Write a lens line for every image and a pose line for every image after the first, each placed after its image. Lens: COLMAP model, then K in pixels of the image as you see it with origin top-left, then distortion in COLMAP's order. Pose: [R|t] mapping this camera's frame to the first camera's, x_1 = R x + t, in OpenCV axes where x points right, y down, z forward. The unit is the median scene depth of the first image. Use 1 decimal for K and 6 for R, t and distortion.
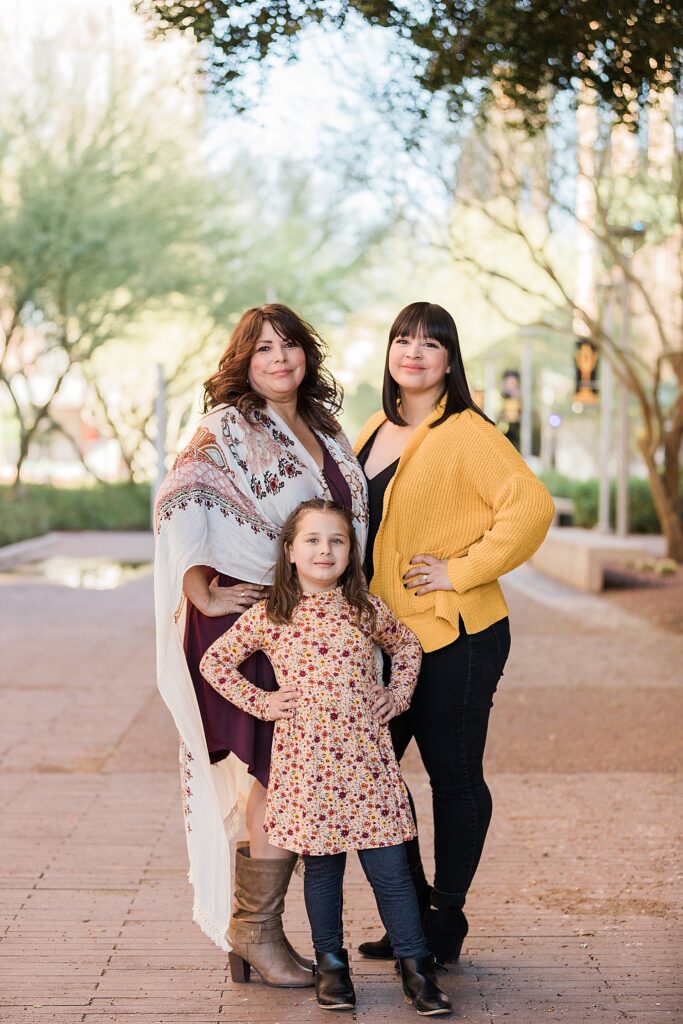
lens RADIAL K [[2145.3, 0, 341.5], [0, 2145.3, 512.0], [0, 0, 1]] dist [-0.040296, 0.288298]
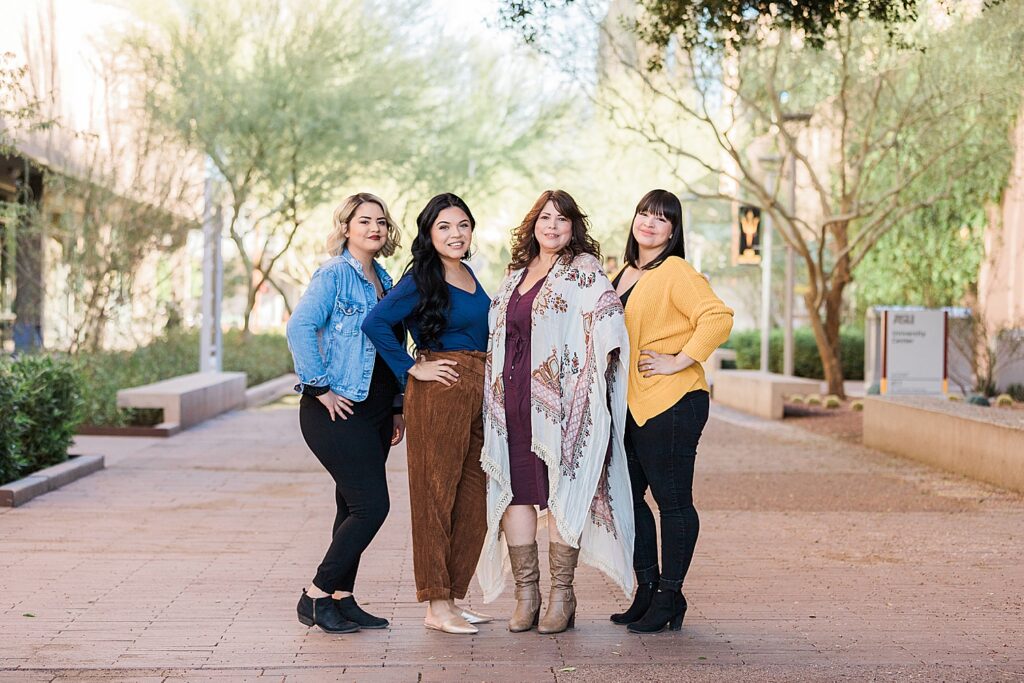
lens RADIAL K [[2109.1, 0, 523.2], [0, 2109.1, 355.2], [0, 0, 1]] dist [0.103991, -0.029231]
pose [[0.999715, 0.007254, 0.022723, -0.064345], [-0.007130, 0.999959, -0.005534, 0.010403], [-0.022762, 0.005370, 0.999726, -0.237371]]
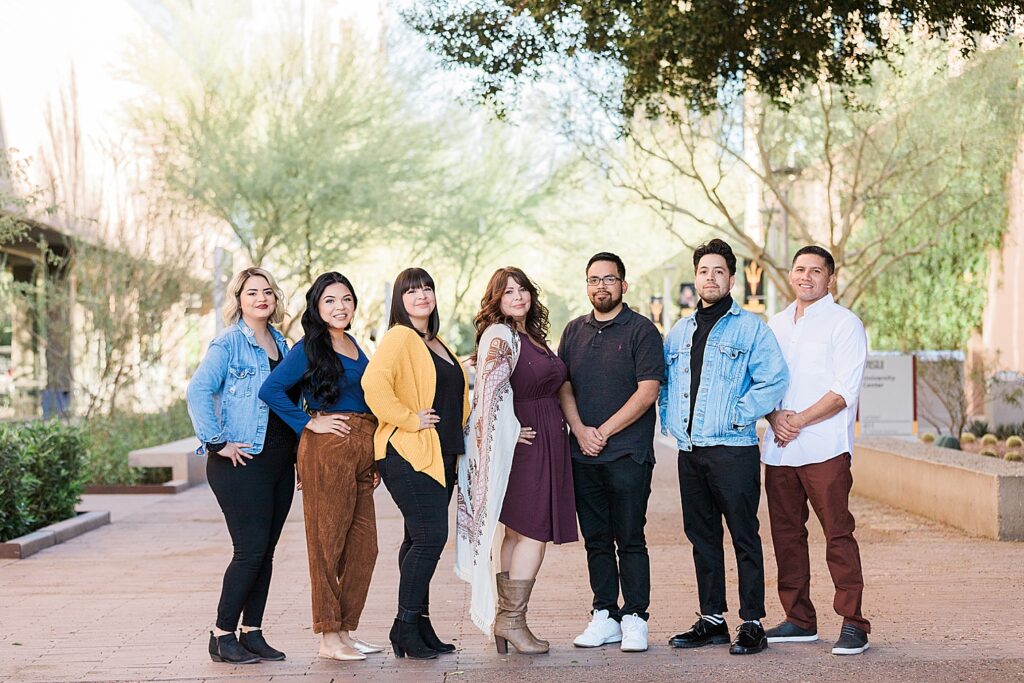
lens RADIAL K [[2124.8, 0, 507.4], [0, 2124.8, 339.6], [0, 0, 1]] dist [0.093196, 0.230257]
pose [[0.999815, -0.018843, -0.003912, -0.032980], [0.018684, 0.999122, -0.037500, 0.010471], [0.004615, 0.037420, 0.999289, -0.318839]]
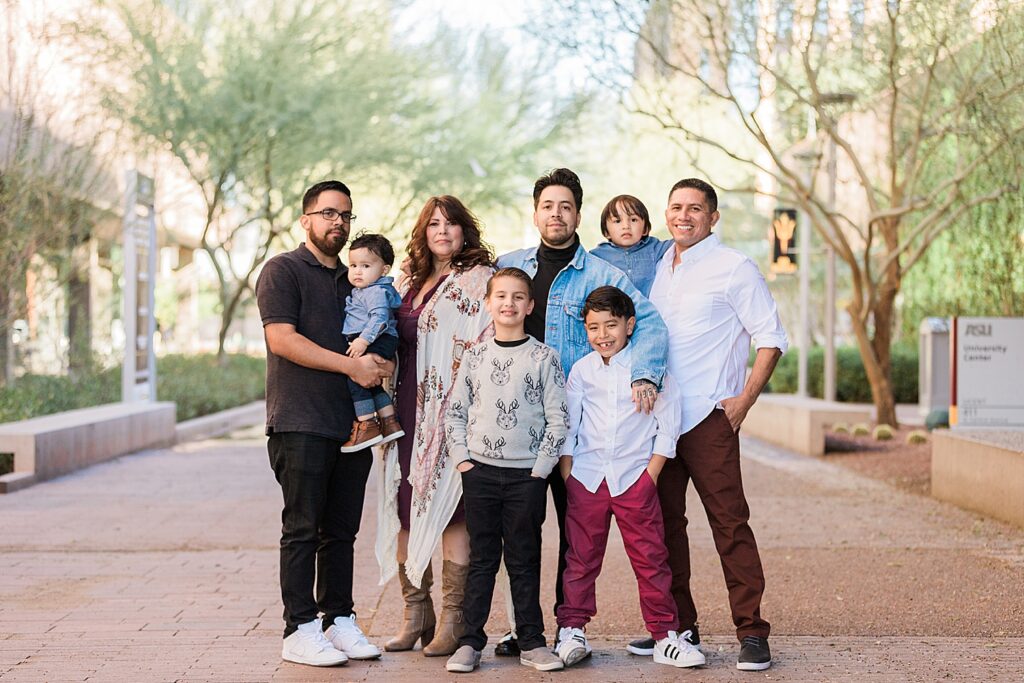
lens RADIAL K [[2073.9, 0, 517.9], [0, 2073.9, 344.6], [0, 0, 1]] dist [0.130109, -0.177205]
pose [[0.999999, -0.000791, -0.000645, -0.022851], [0.000777, 0.999782, -0.020889, 0.007268], [0.000661, 0.020888, 0.999782, 0.047909]]
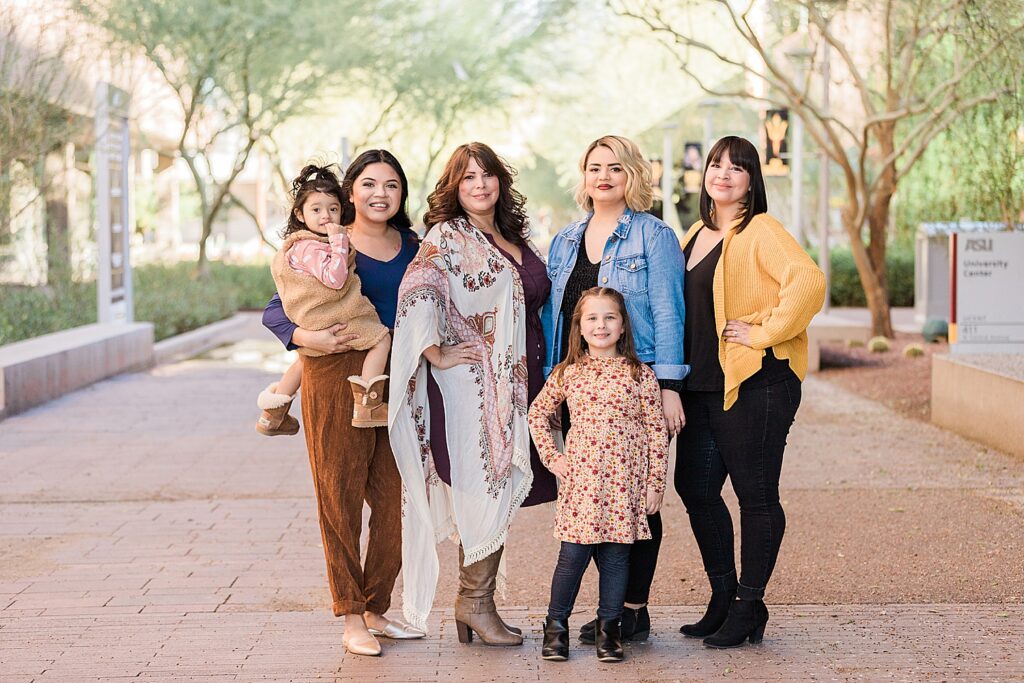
lens RADIAL K [[2091.0, 0, 512.0], [0, 2091.0, 341.5], [0, 0, 1]] dist [0.151860, -0.195382]
pose [[0.999927, -0.011960, 0.001643, -0.021473], [0.011909, 0.999531, 0.028220, -0.005497], [-0.001980, -0.028198, 0.999600, 0.069728]]
